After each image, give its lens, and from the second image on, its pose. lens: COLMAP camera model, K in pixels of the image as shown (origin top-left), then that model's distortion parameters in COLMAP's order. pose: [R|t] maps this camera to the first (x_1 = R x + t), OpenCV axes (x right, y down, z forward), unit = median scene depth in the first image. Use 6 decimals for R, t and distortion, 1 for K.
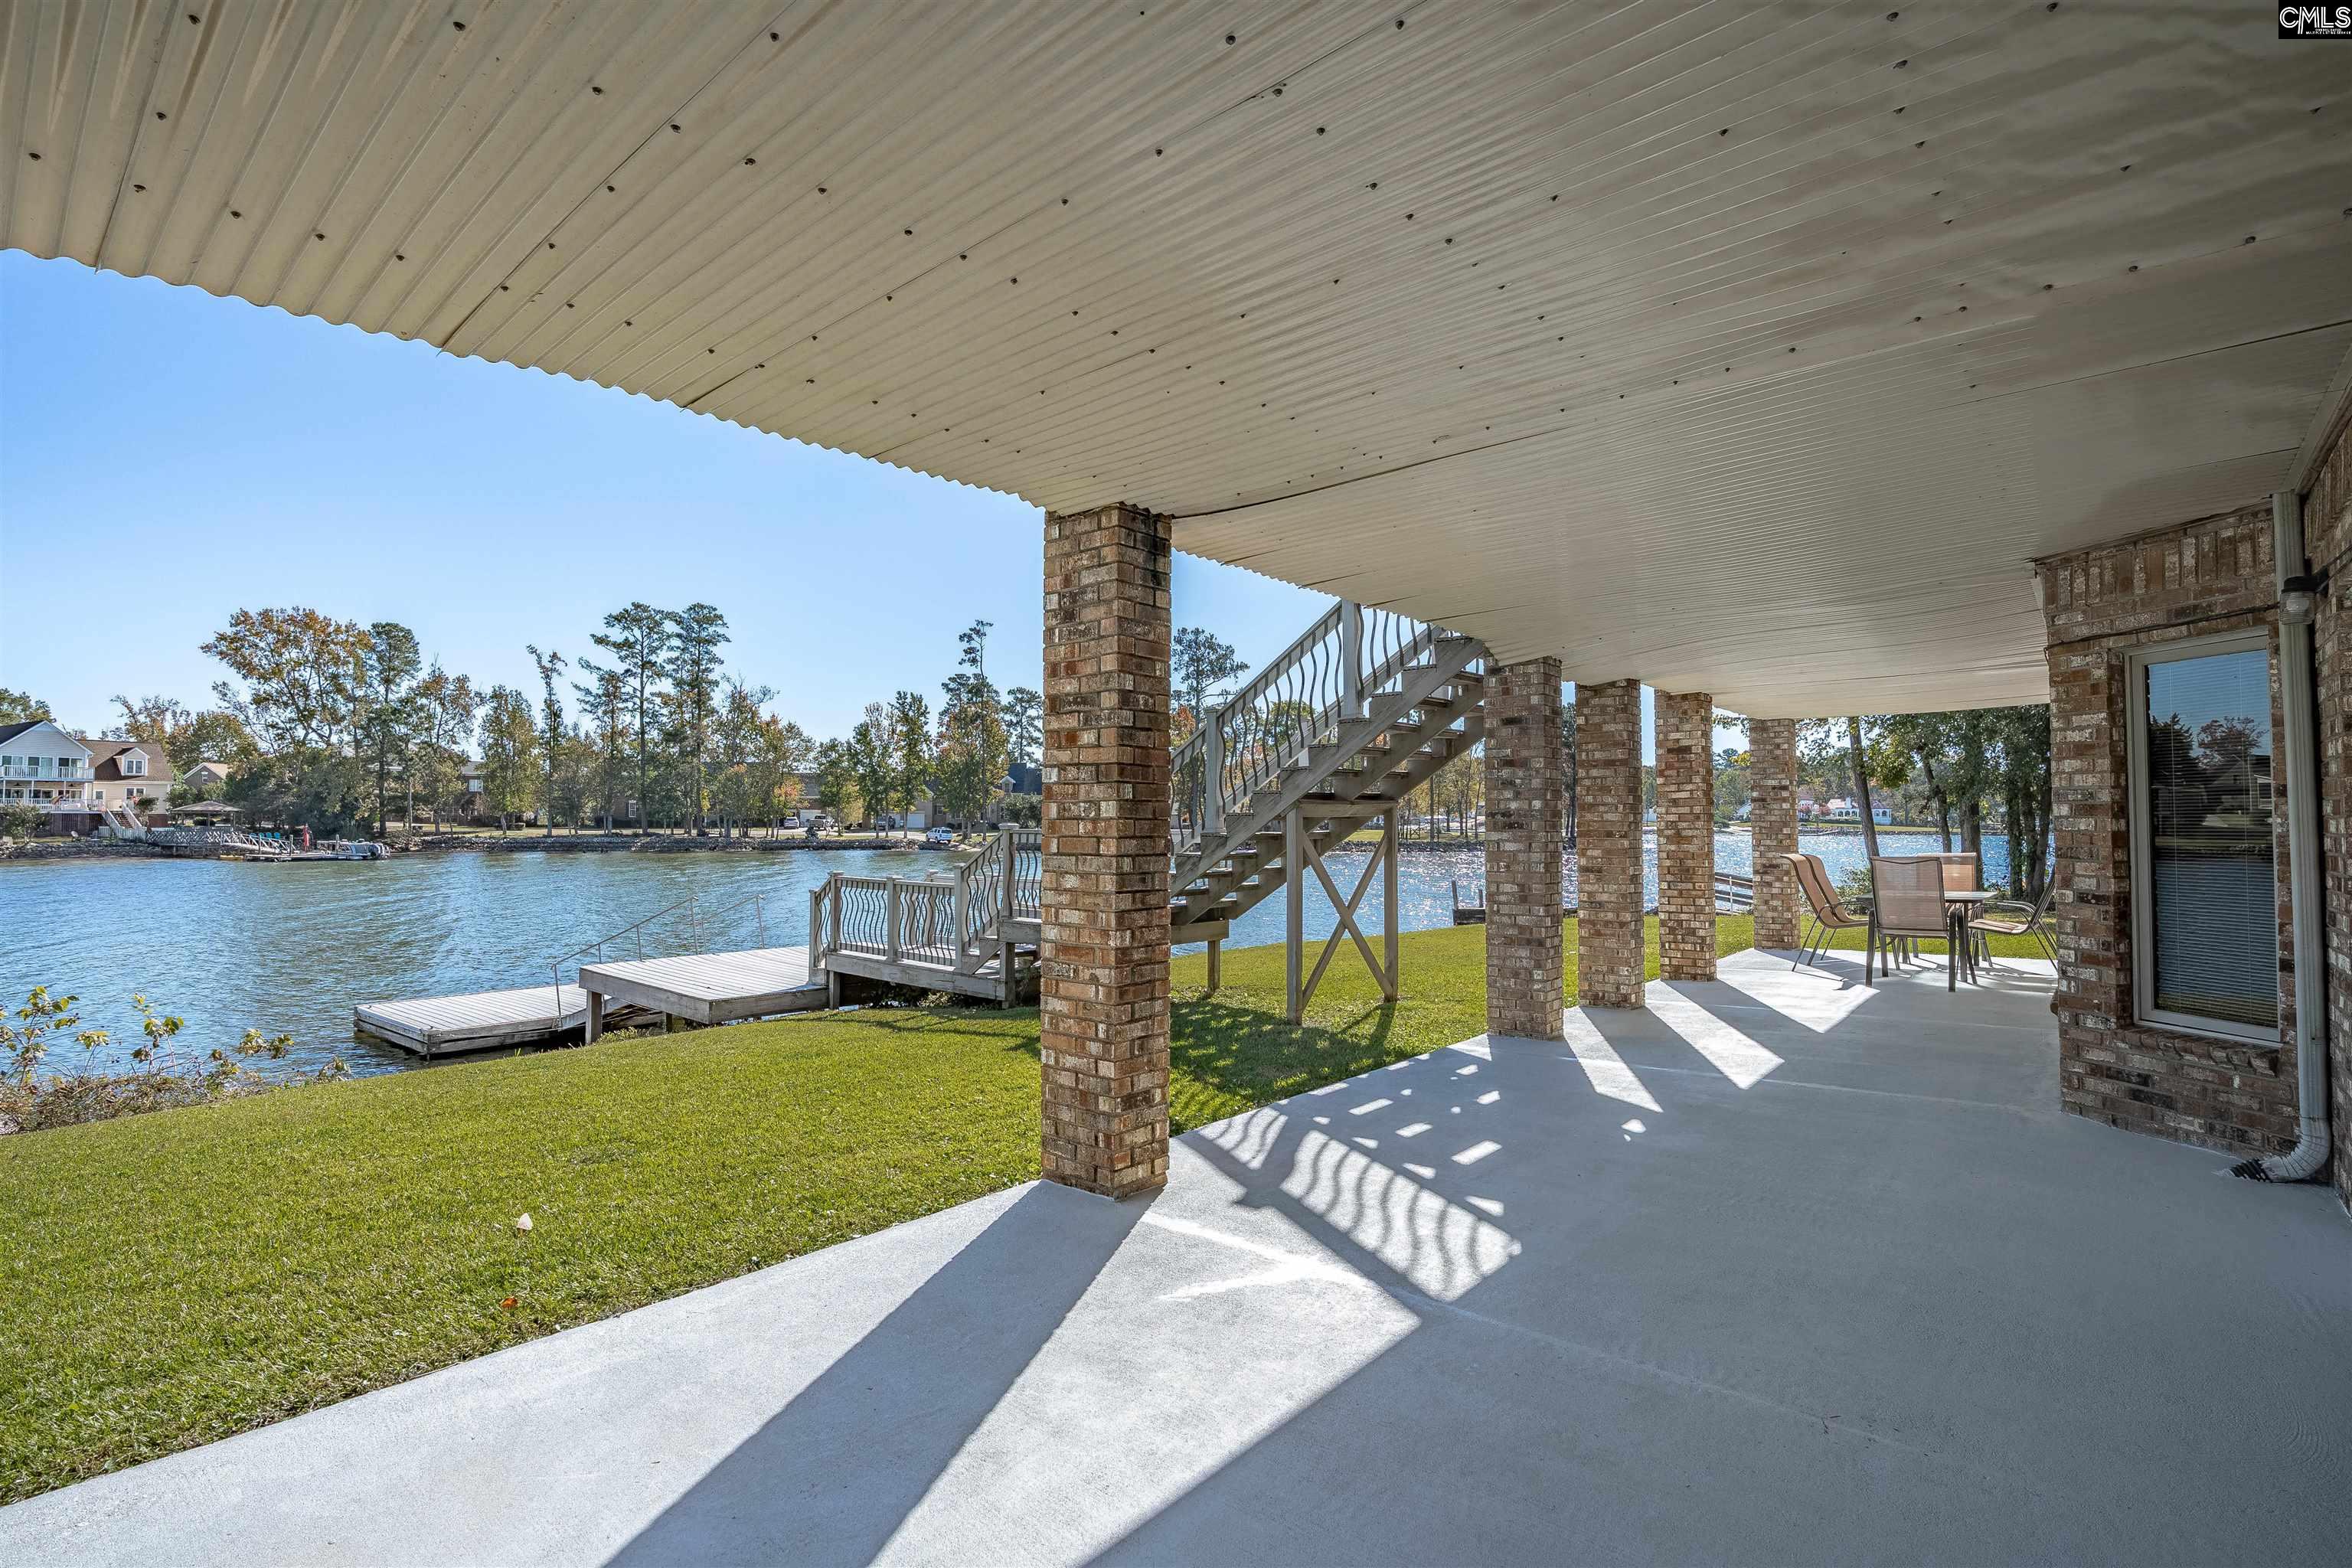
lens RADIAL K [[1127.9, 0, 1176.8], [0, 1127.9, 768.1], [0, 0, 1]] dist [-0.013554, -0.000165]
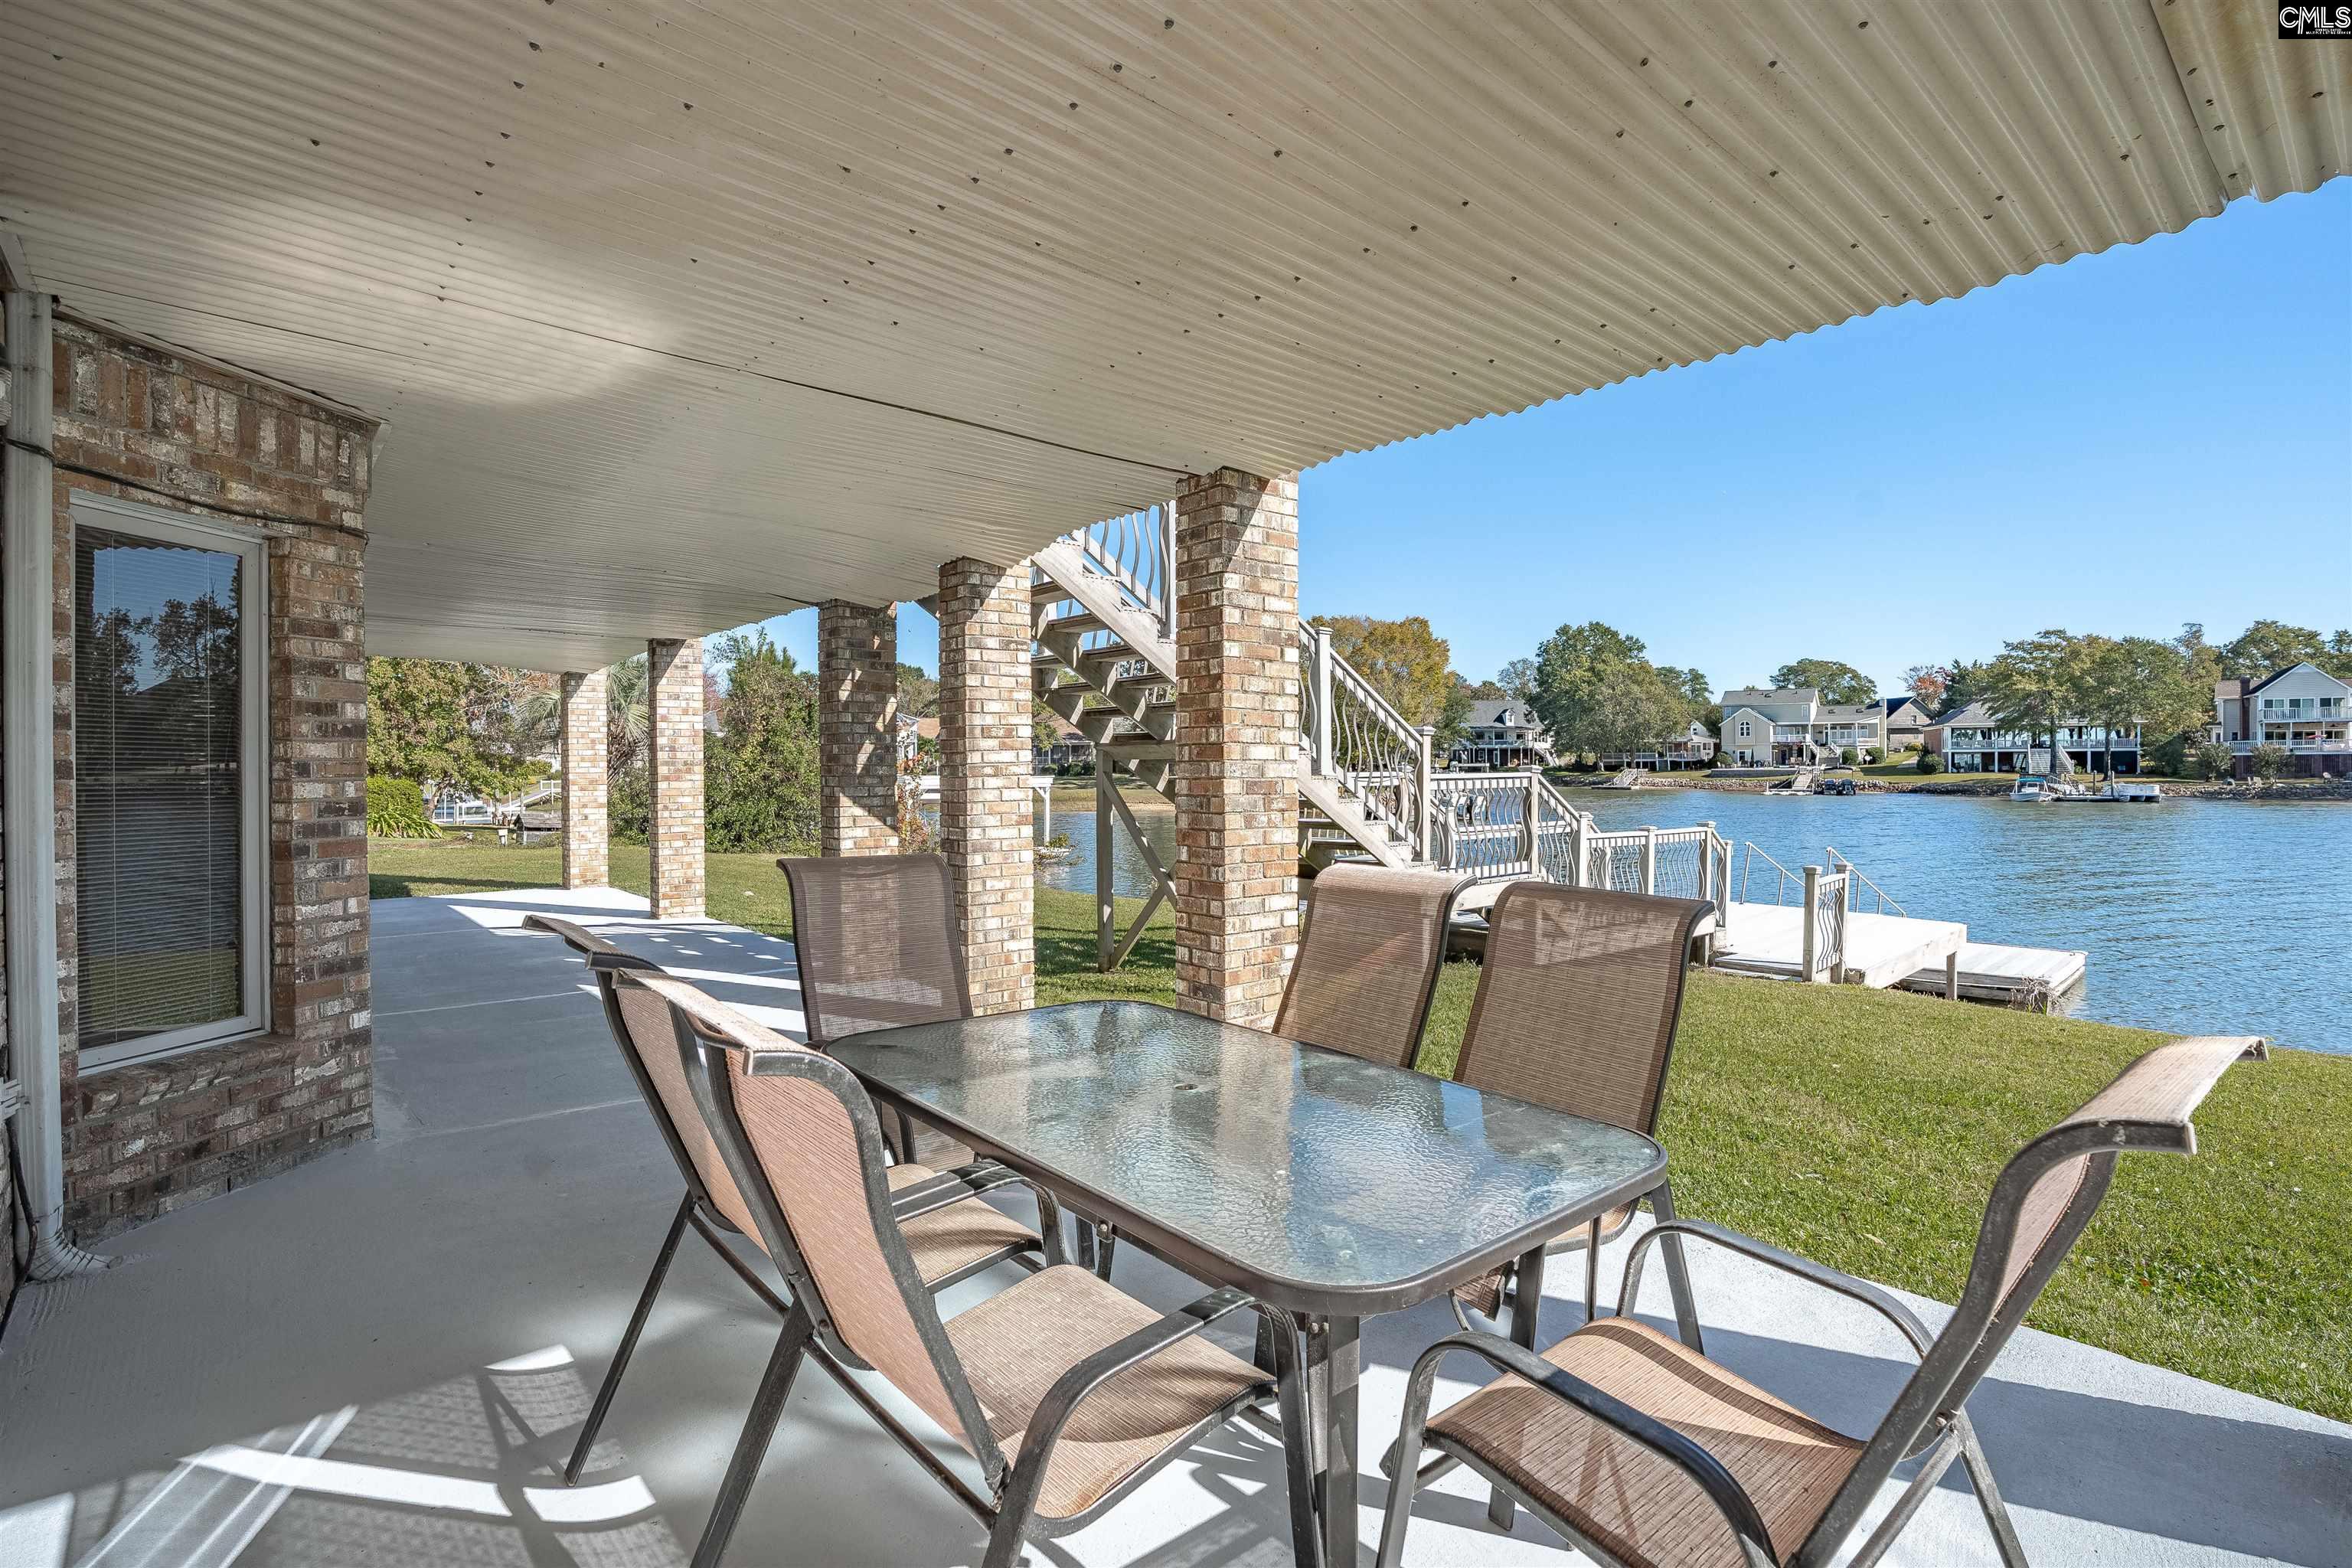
lens RADIAL K [[1127.9, 0, 1176.8], [0, 1127.9, 768.1], [0, 0, 1]] dist [-0.013554, -0.000165]
pose [[-0.113828, 0.000589, -0.993500, 0.096167], [0.052518, 0.998605, -0.005425, 0.004967], [0.992111, -0.052794, -0.113700, 0.102473]]
